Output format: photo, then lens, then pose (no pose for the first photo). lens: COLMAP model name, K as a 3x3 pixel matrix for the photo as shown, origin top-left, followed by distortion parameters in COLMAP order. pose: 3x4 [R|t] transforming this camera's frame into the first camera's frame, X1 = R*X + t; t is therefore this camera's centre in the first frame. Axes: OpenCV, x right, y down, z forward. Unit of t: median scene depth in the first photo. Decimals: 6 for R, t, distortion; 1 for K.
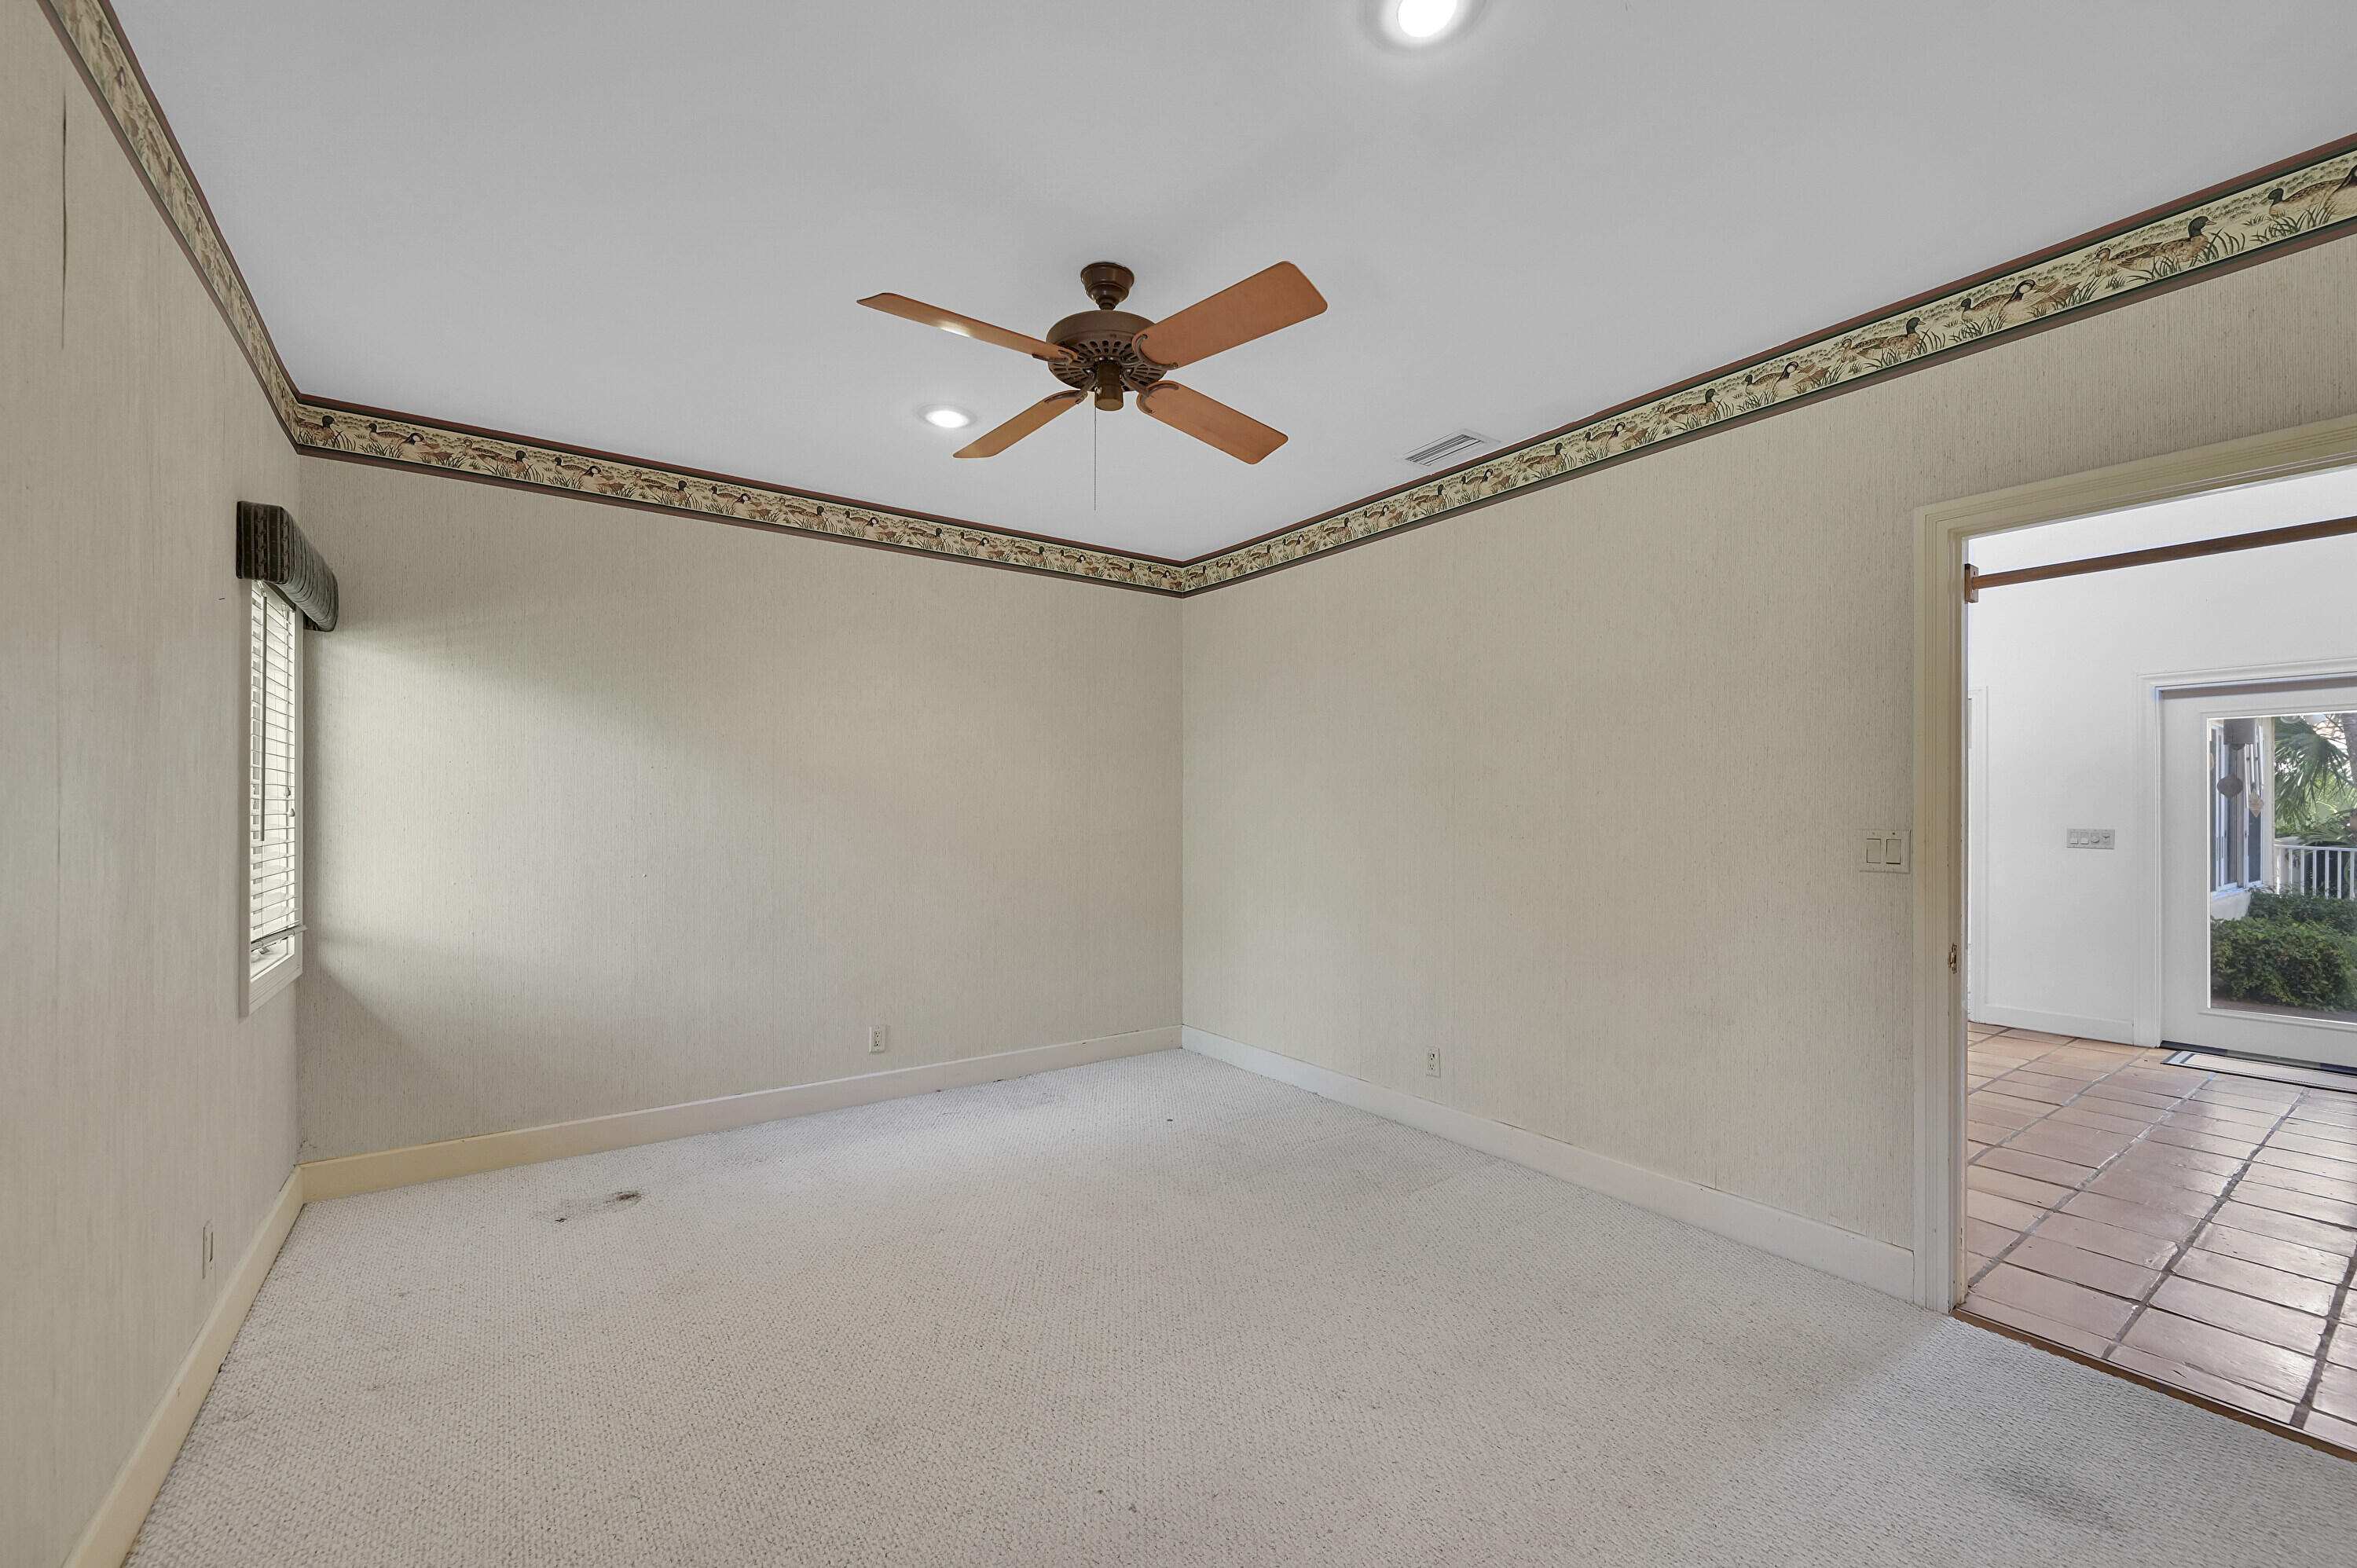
lens RADIAL K [[955.8, 0, 1205.4], [0, 955.8, 817.1], [0, 0, 1]] dist [-0.002060, 0.000950]
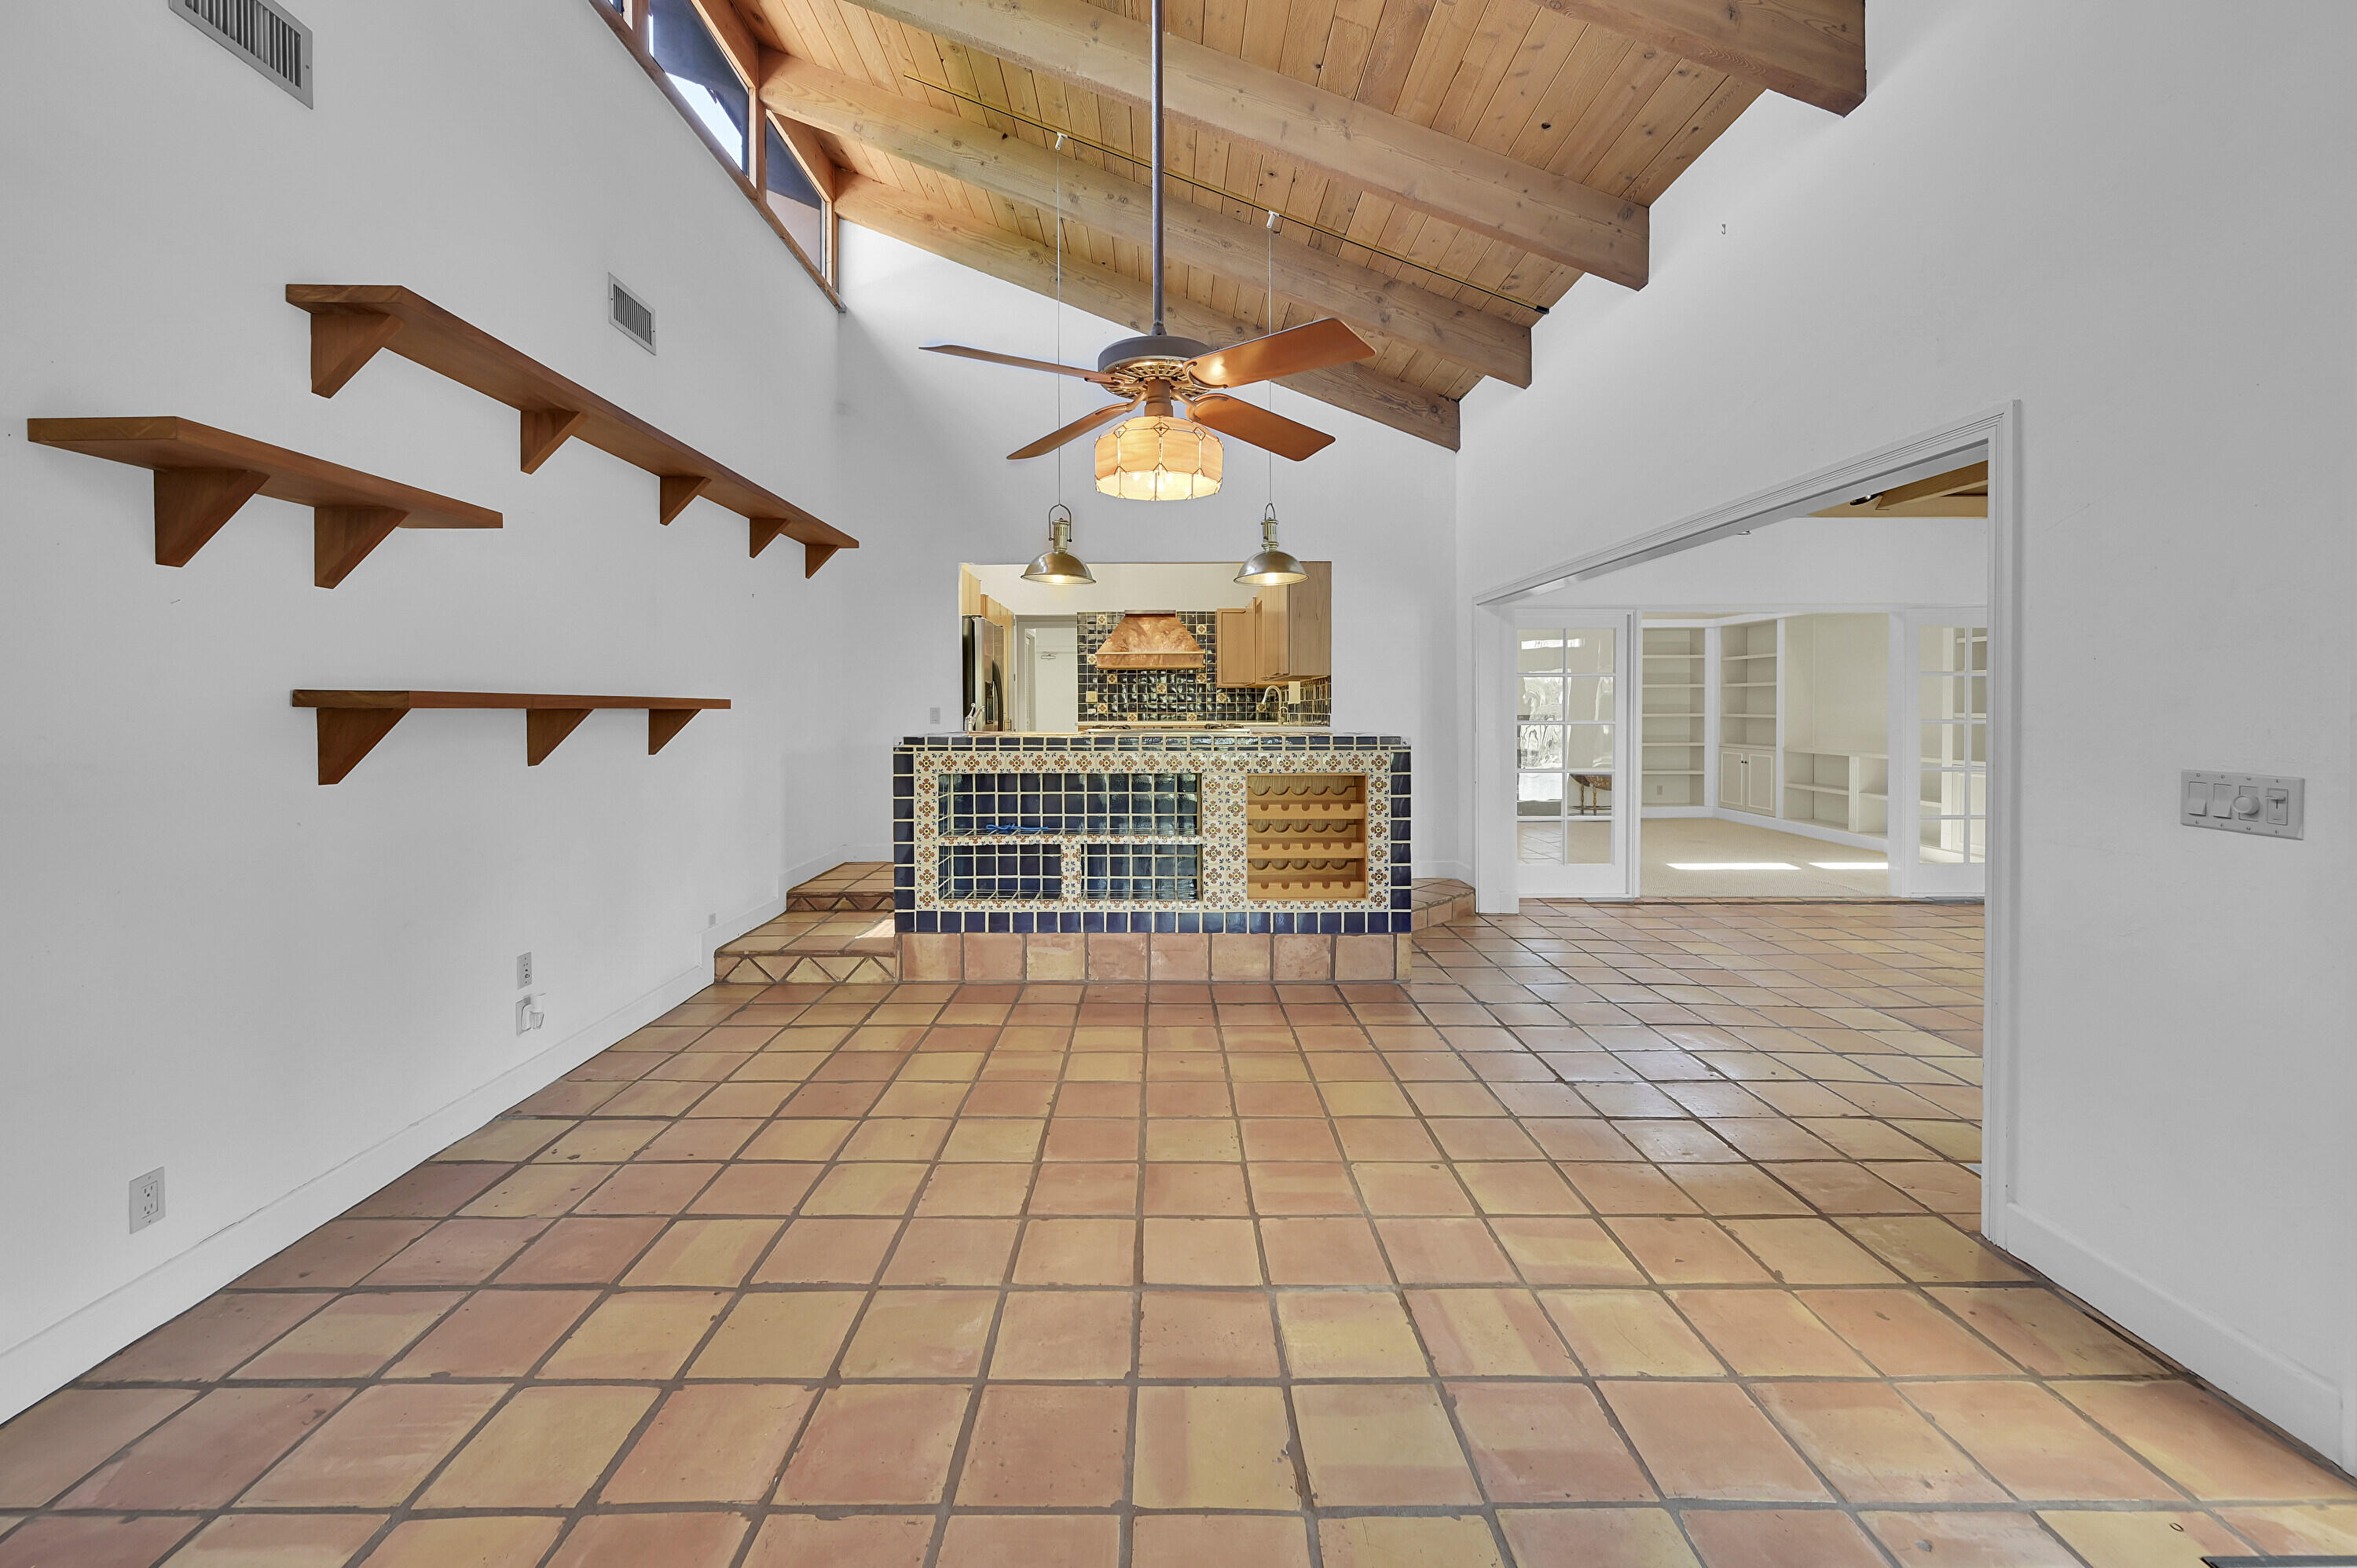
lens RADIAL K [[955.8, 0, 1173.0], [0, 955.8, 719.2], [0, 0, 1]] dist [-0.002060, 0.000950]
pose [[0.809472, 0.004479, -0.587141, 0.601891], [0.002857, 0.999929, 0.011568, -0.008390], [0.587151, -0.011041, 0.809402, 0.374575]]
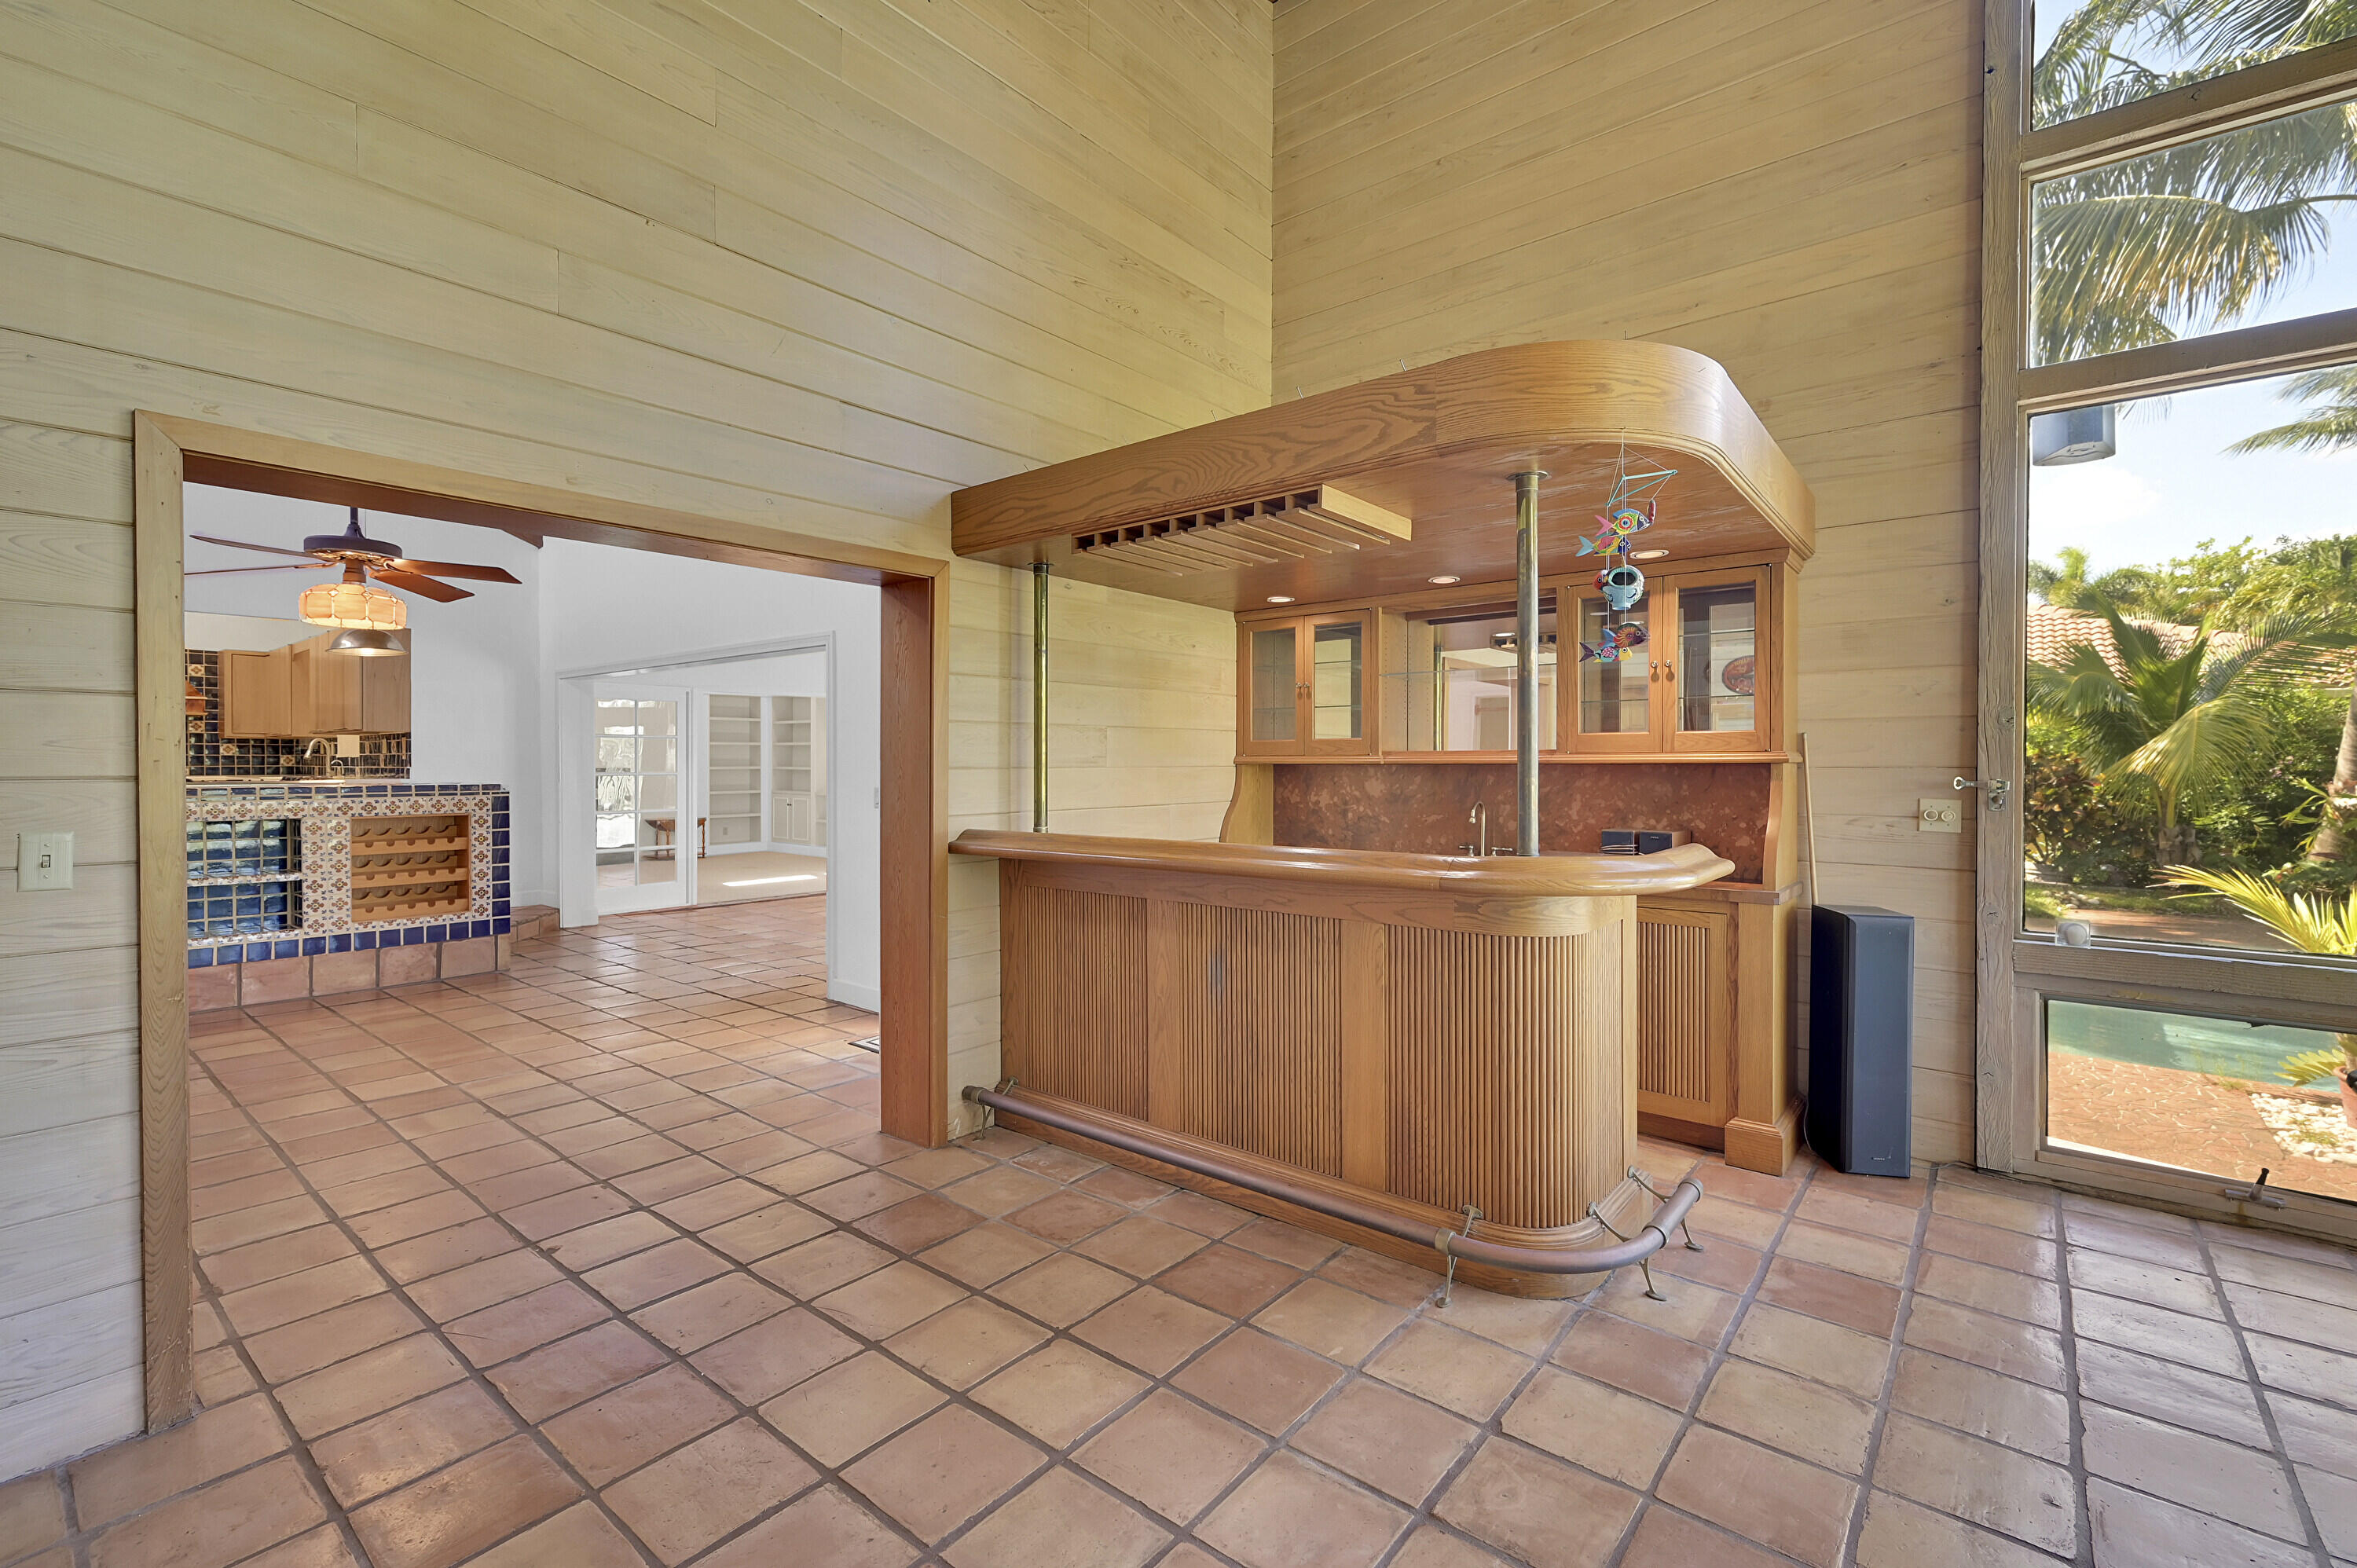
lens RADIAL K [[1017.2, 0, 1184.6], [0, 1017.2, 769.4], [0, 0, 1]] dist [0.002165, 0.000104]
pose [[0.969840, -0.001539, 0.243739, 0.710293], [-0.000655, 0.999960, 0.008921, -0.010222], [-0.243743, -0.008812, 0.969800, -0.016240]]
